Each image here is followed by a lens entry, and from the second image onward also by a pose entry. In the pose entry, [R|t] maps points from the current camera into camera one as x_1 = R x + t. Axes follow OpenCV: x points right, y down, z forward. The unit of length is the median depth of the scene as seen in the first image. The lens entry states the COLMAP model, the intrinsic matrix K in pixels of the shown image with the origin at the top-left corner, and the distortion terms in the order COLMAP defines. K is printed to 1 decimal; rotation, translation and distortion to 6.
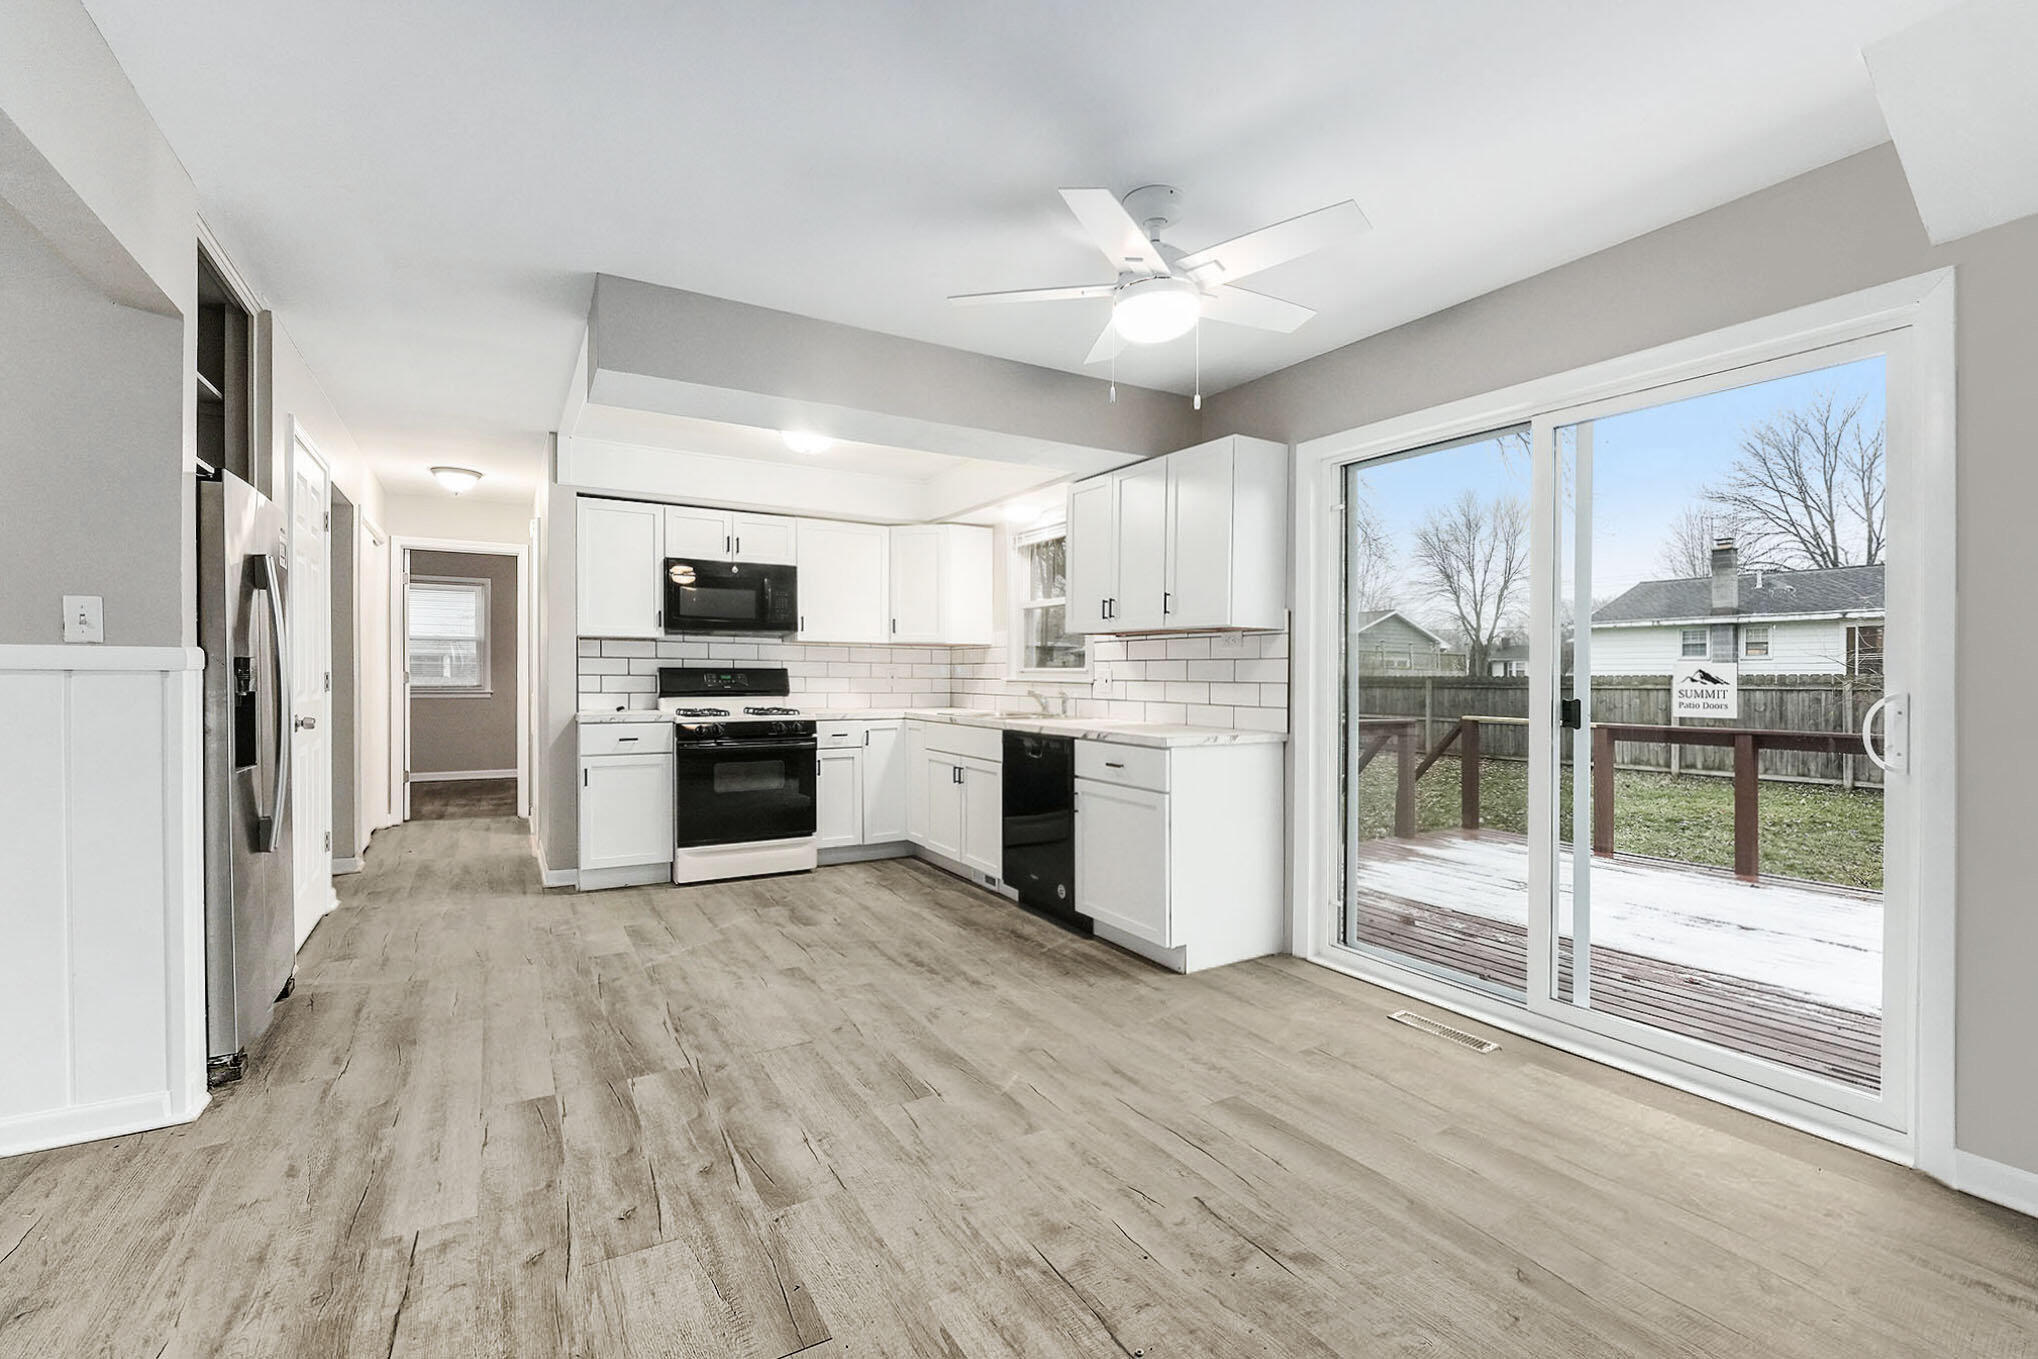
lens RADIAL K [[871.7, 0, 1017.0], [0, 871.7, 678.7], [0, 0, 1]] dist [-0.019298, 0.000794]
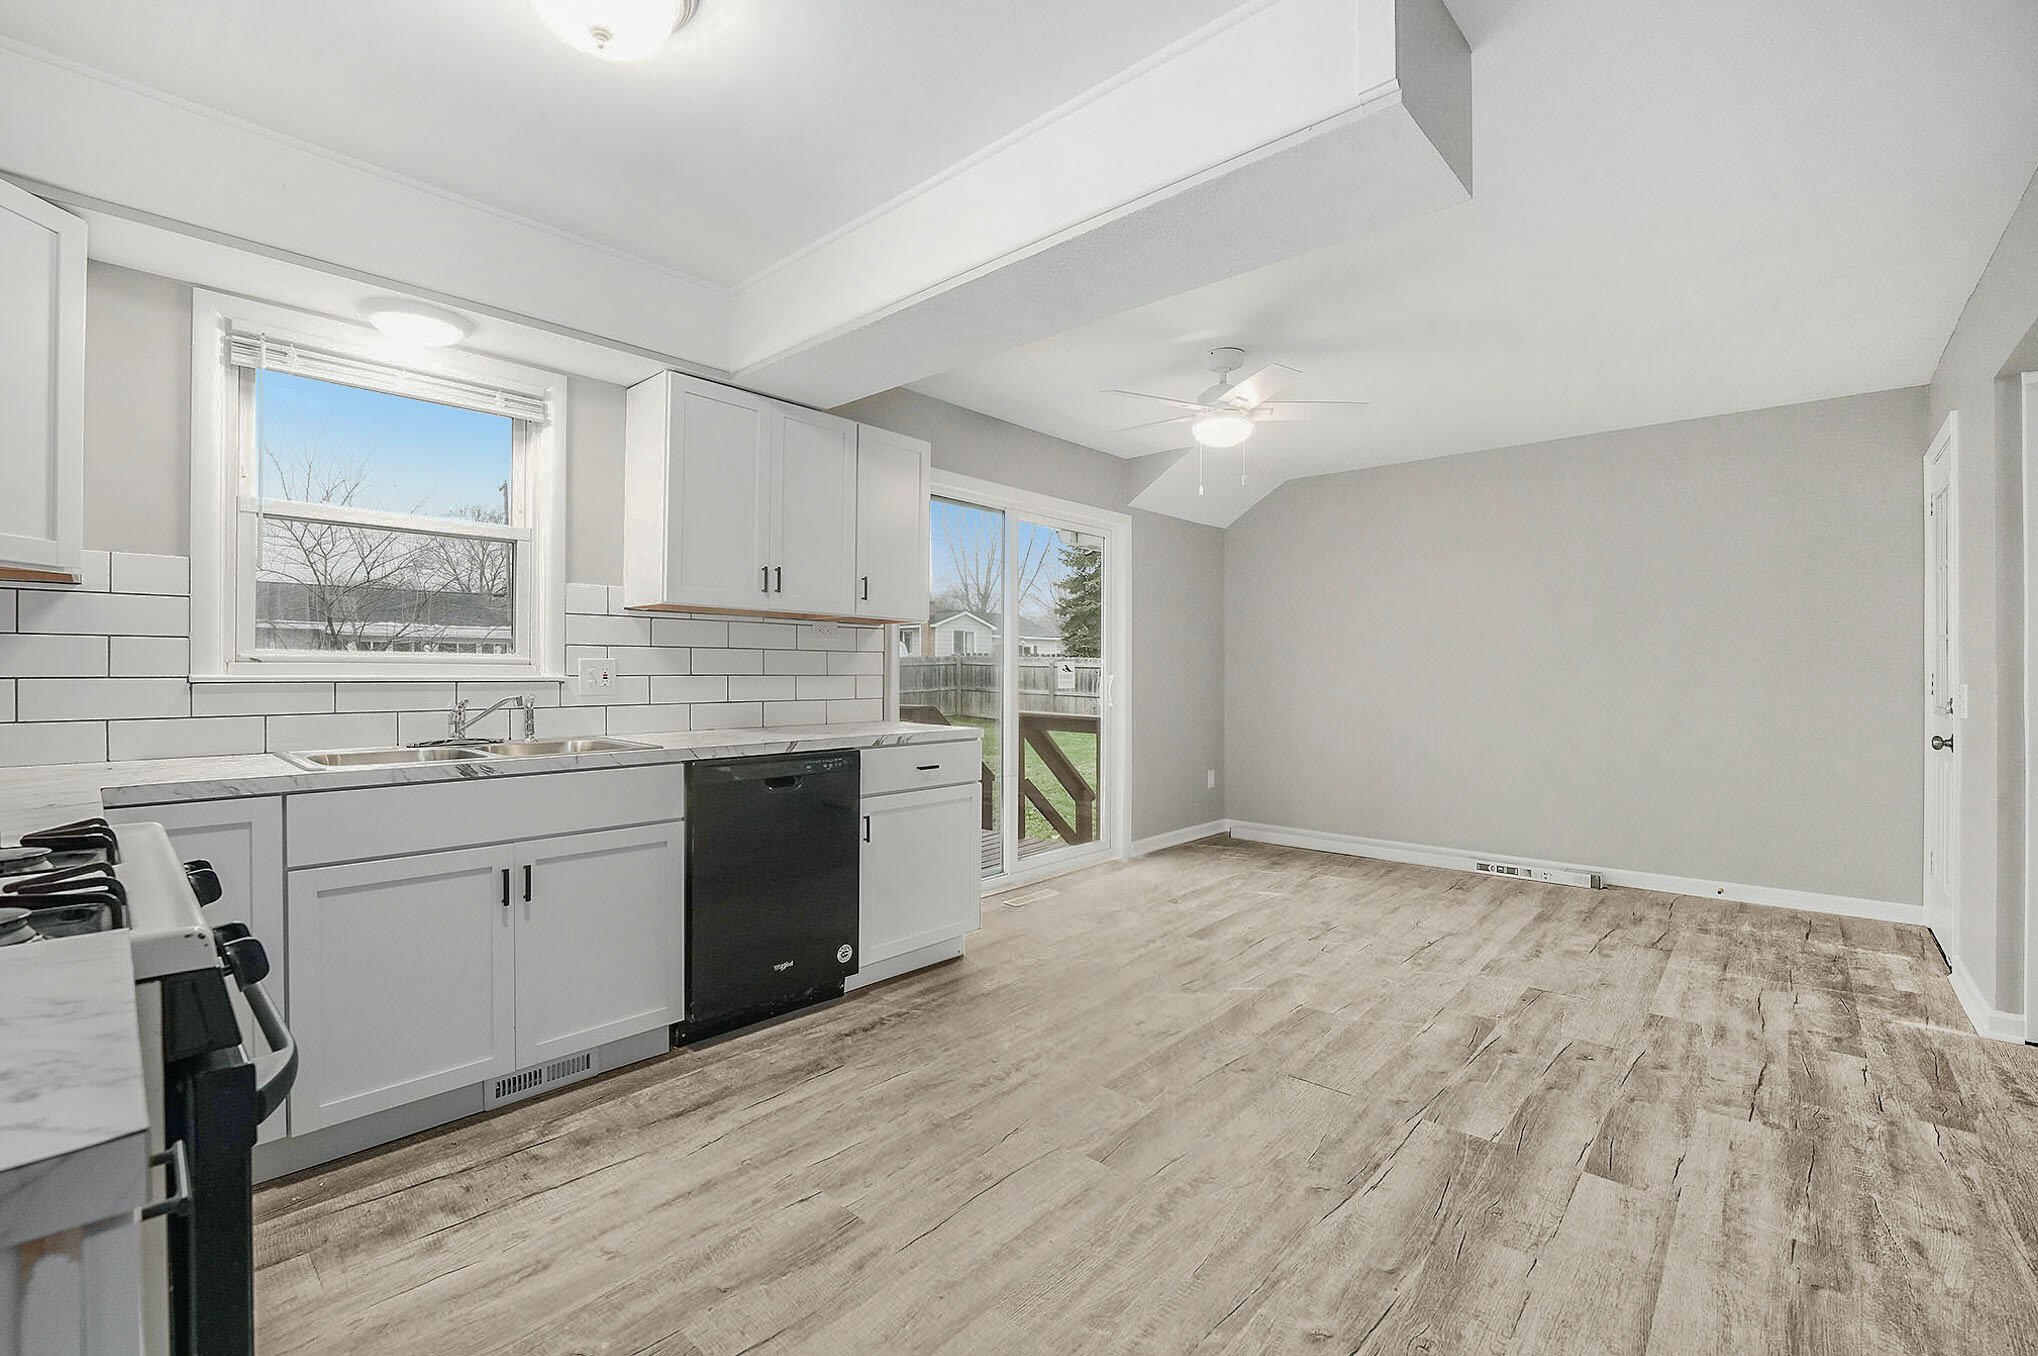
lens RADIAL K [[871.7, 0, 1006.8], [0, 871.7, 670.3], [0, 0, 1]] dist [-0.019298, 0.000794]
pose [[-0.286311, -0.007808, 0.958105, -1.081058], [0.000743, 0.999965, 0.008371, -0.013198], [-0.958136, 0.003108, -0.286295, 1.638642]]
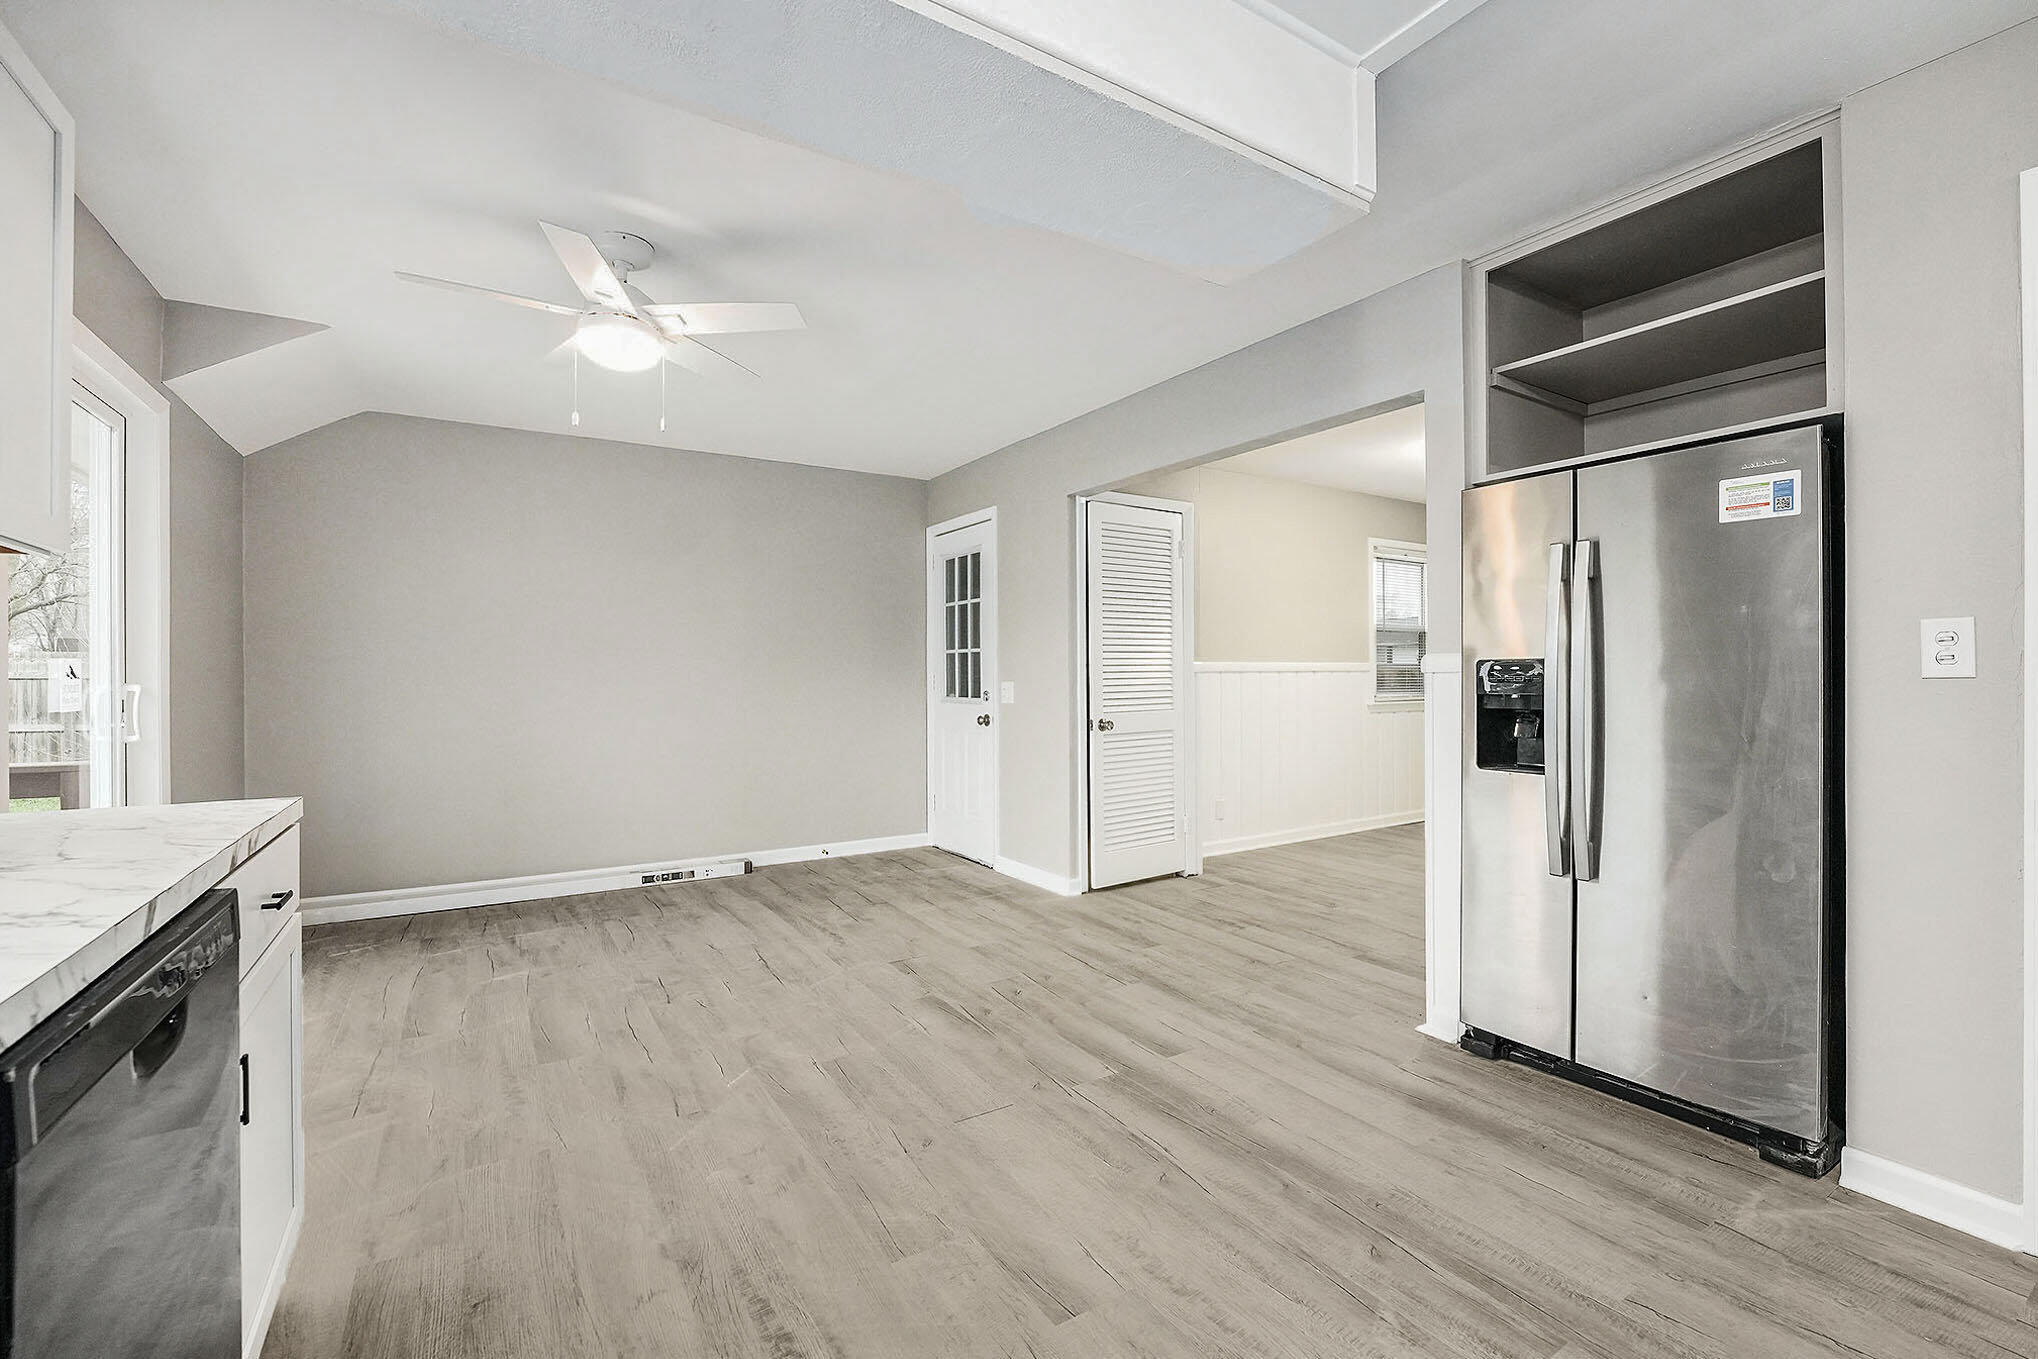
lens RADIAL K [[871.7, 0, 1012.4], [0, 871.7, 676.7], [0, 0, 1]] dist [-0.019298, 0.000794]
pose [[-0.999865, -0.003920, -0.015939, -0.294206], [-0.004062, 0.999952, 0.008905, -0.011170], [0.015903, 0.008969, -0.999833, 1.933199]]
